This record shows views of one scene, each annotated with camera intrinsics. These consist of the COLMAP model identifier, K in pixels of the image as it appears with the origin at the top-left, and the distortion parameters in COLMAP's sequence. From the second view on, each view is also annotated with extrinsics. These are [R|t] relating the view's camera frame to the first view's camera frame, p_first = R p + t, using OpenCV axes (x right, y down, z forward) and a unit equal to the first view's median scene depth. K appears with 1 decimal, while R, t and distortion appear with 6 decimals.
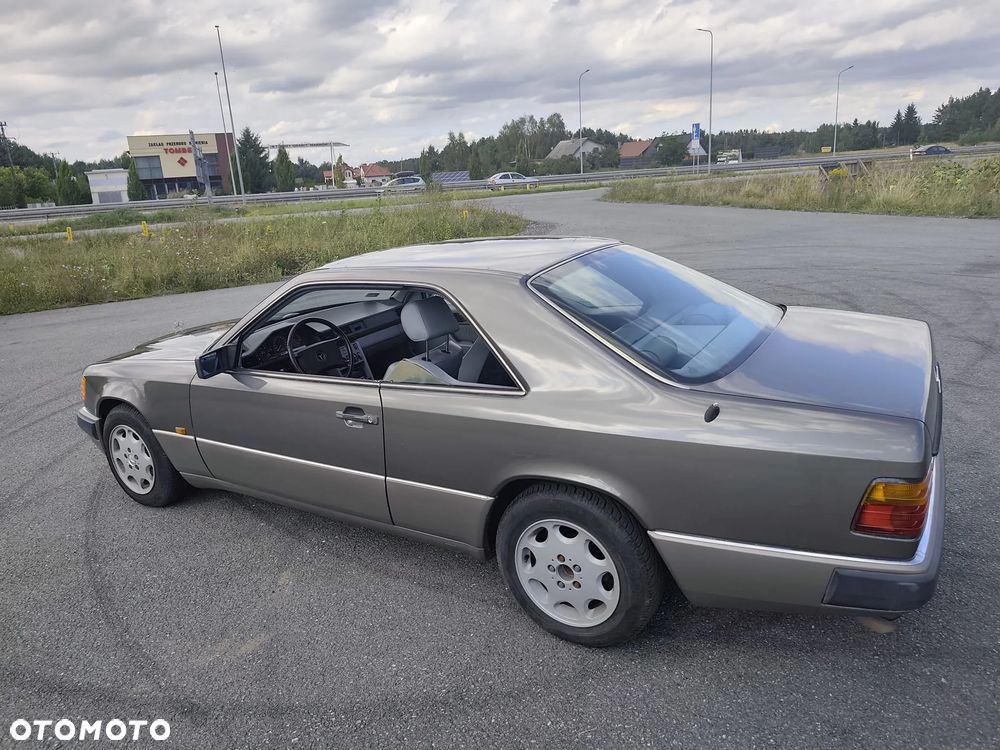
lens RADIAL K [[691.1, 0, 487.0], [0, 691.1, 356.8], [0, 0, 1]] dist [0.024670, -0.035086]
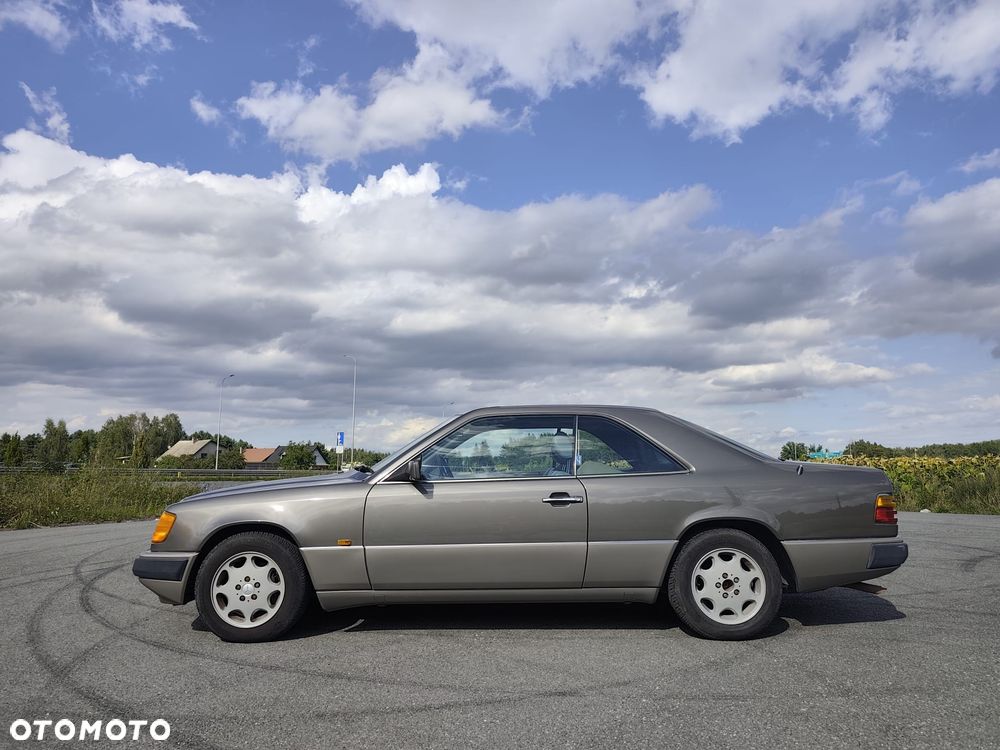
lens RADIAL K [[691.1, 0, 502.6], [0, 691.1, 368.3], [0, 0, 1]] dist [0.024670, -0.035086]
pose [[0.841730, 0.149225, 0.518867, -1.203618], [0.080889, 0.915341, -0.394473, 0.438288], [-0.533805, 0.374010, 0.758399, -0.104850]]
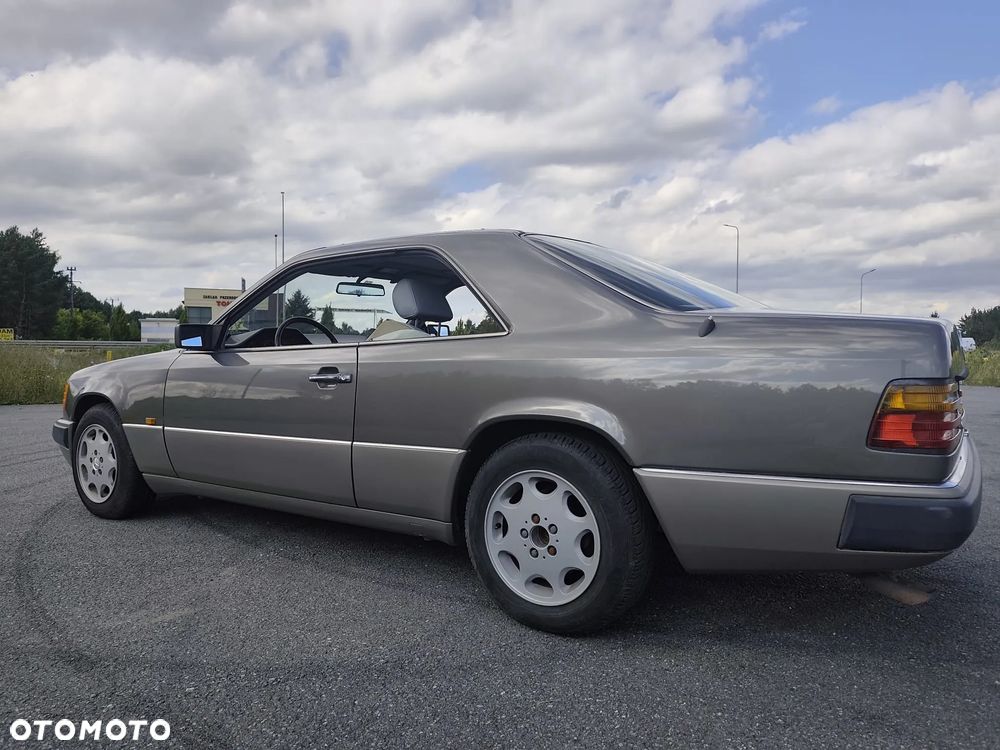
lens RADIAL K [[691.1, 0, 496.7], [0, 691.1, 366.1], [0, 0, 1]] dist [0.024670, -0.035086]
pose [[0.996854, 0.071533, -0.034146, 0.073647], [-0.077567, 0.969028, -0.234453, 0.310971], [0.016317, 0.236364, 0.971528, 0.112376]]
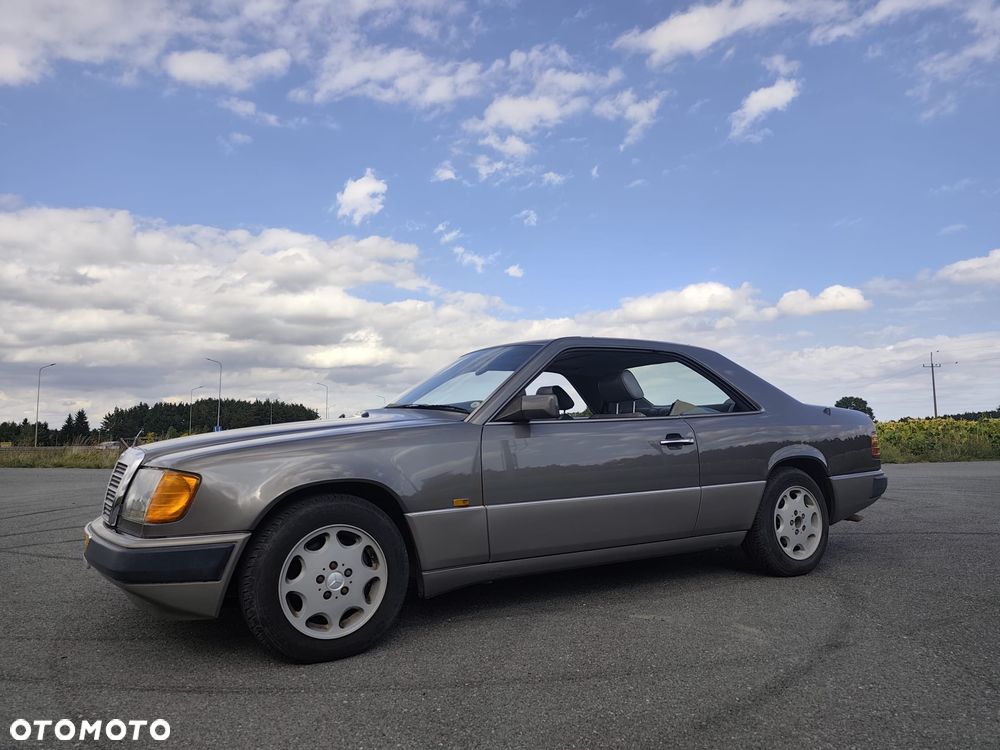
lens RADIAL K [[691.1, 0, 501.2], [0, 691.1, 372.6], [0, 0, 1]] dist [0.024670, -0.035086]
pose [[0.453517, 0.150356, 0.878473, -1.642196], [0.214656, 0.938224, -0.271400, 0.274311], [-0.865011, 0.311654, 0.393226, 0.852491]]
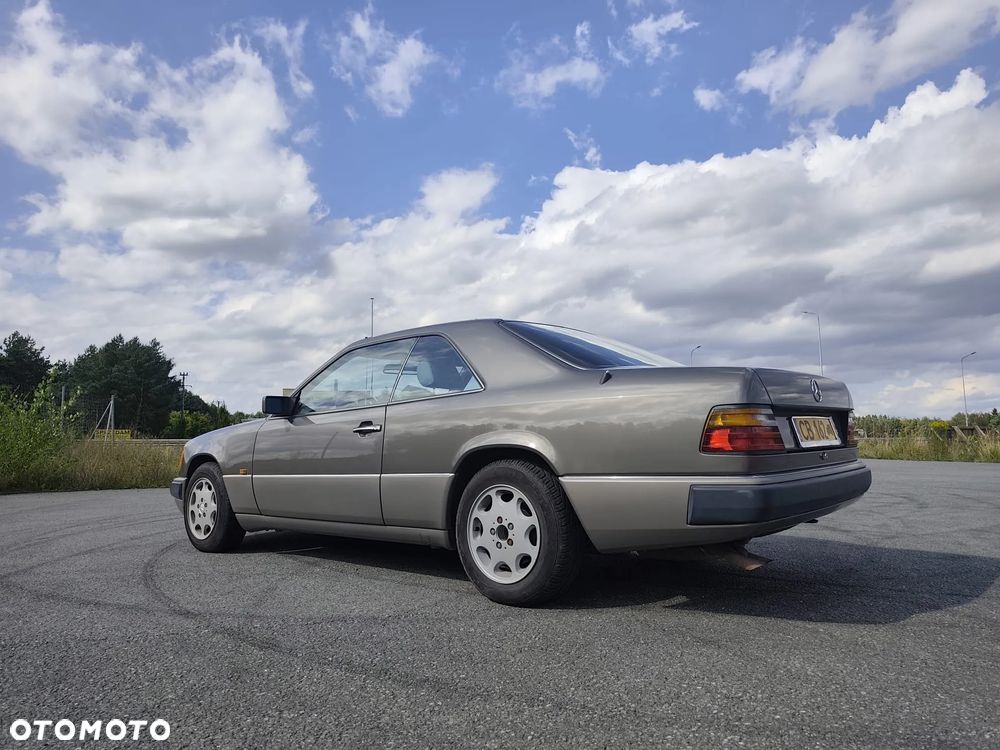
lens RADIAL K [[691.1, 0, 499.3], [0, 691.1, 359.6], [0, 0, 1]] dist [0.024670, -0.035086]
pose [[0.986212, 0.036974, -0.161306, 0.288863], [-0.094202, 0.926820, -0.363497, 0.467703], [0.136062, 0.373680, 0.917524, -0.211611]]
